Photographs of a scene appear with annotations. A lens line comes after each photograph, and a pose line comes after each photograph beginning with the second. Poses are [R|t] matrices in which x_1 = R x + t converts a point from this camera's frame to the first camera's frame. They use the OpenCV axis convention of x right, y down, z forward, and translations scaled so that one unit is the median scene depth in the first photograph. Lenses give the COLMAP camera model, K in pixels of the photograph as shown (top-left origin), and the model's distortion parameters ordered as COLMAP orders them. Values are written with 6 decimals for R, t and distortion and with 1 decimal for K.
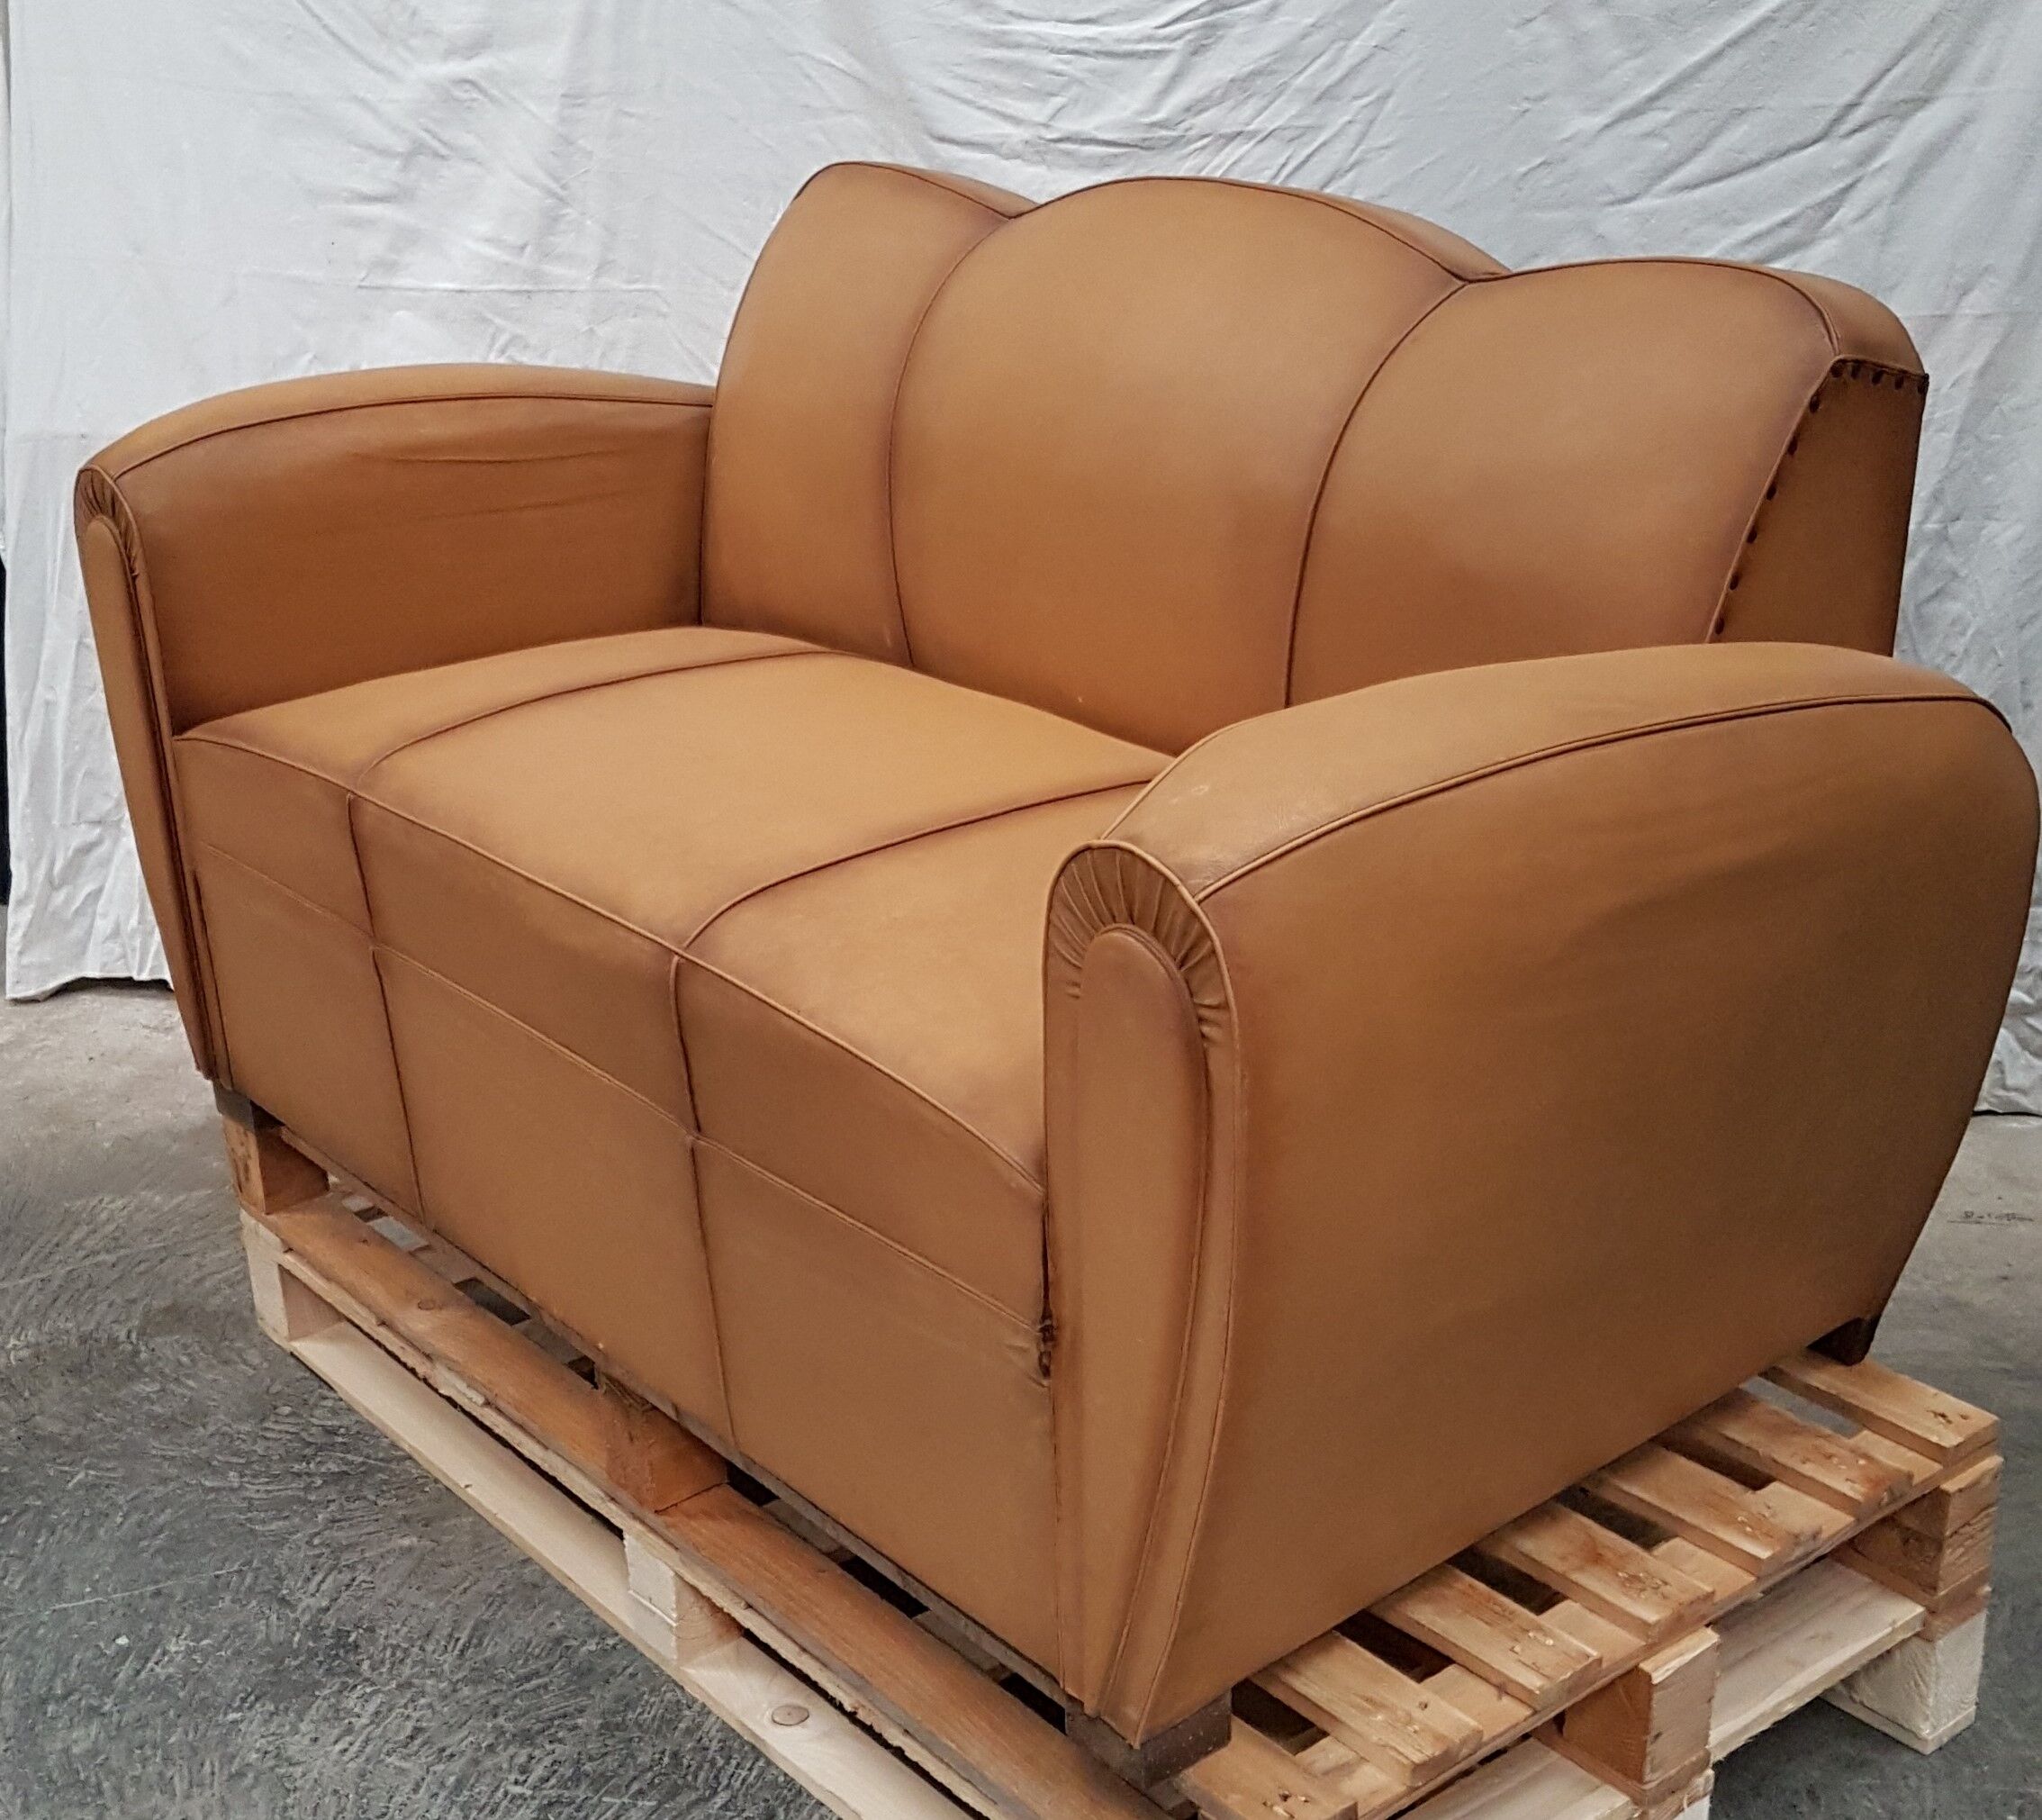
lens RADIAL K [[2710.9, 0, 1021.0], [0, 2710.9, 910.0], [0, 0, 1]] dist [0.035049, -0.119933]
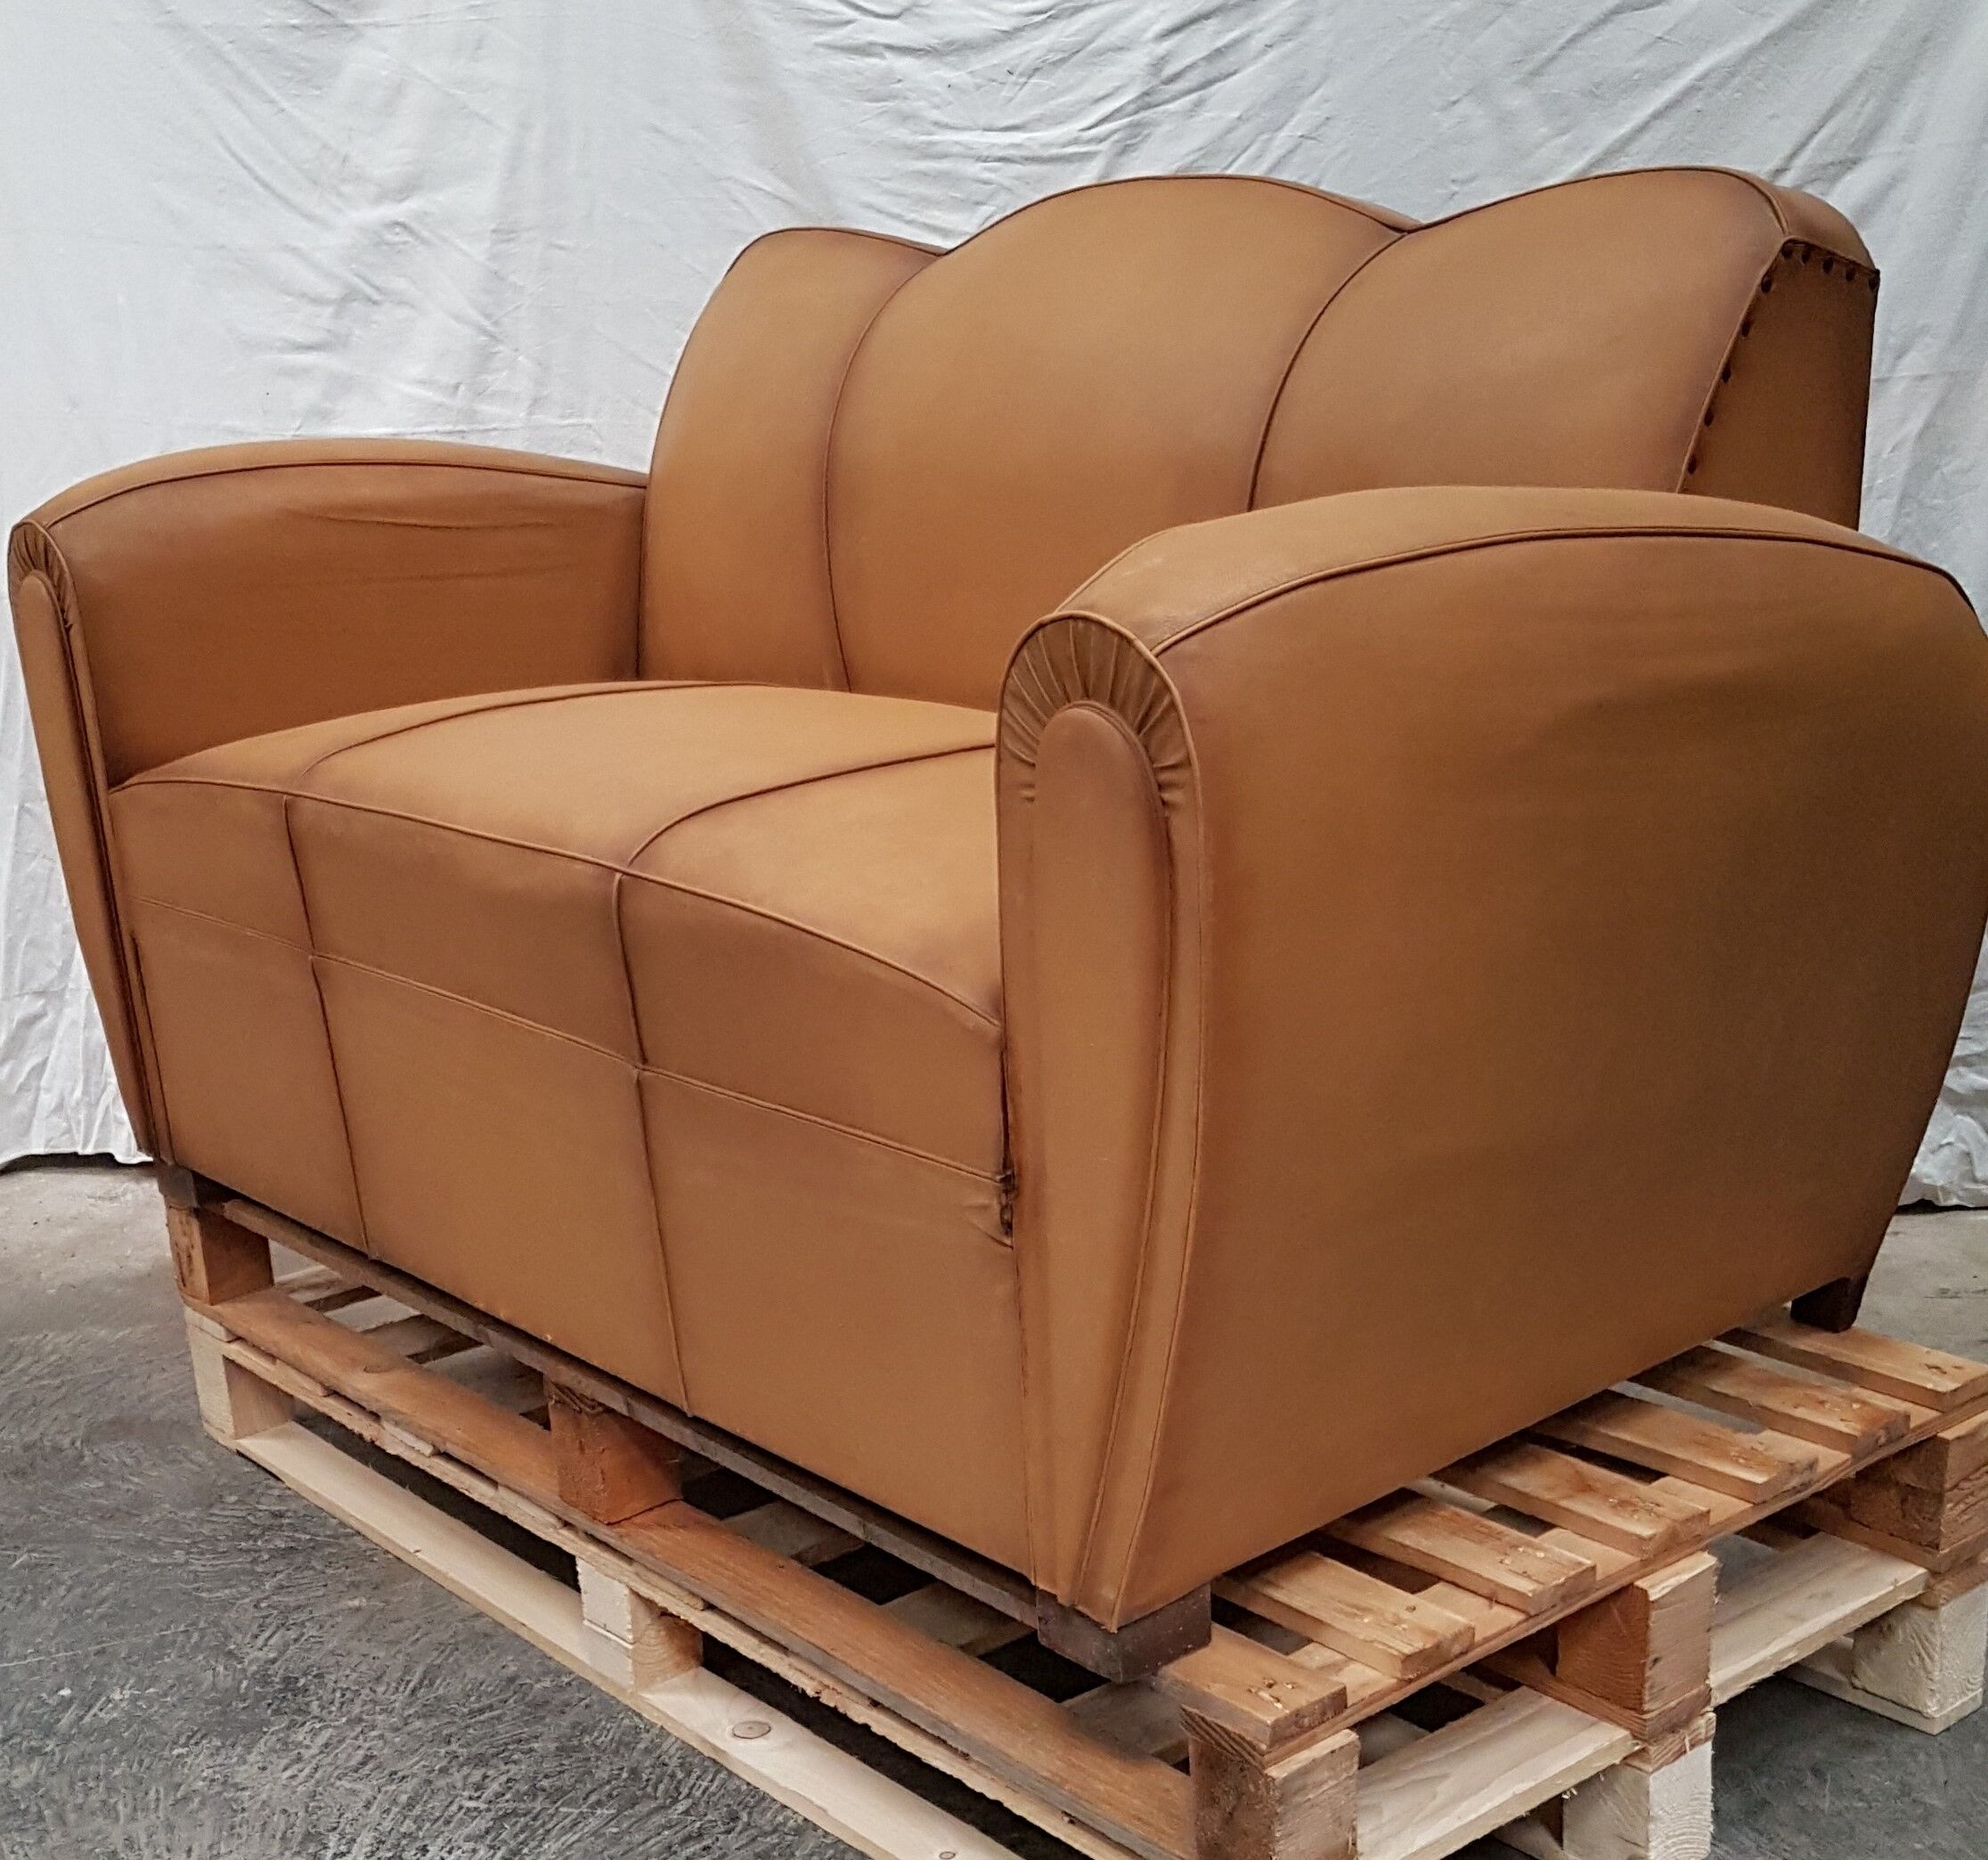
lens RADIAL K [[2686.1, 0, 935.6], [0, 2686.1, 1166.5], [0, 0, 1]] dist [0.017866, -0.098557]
pose [[0.999634, -0.024869, -0.010663, -0.004526], [0.024365, 0.998688, -0.045041, 0.143963], [0.011769, 0.044765, 0.998928, 0.036704]]
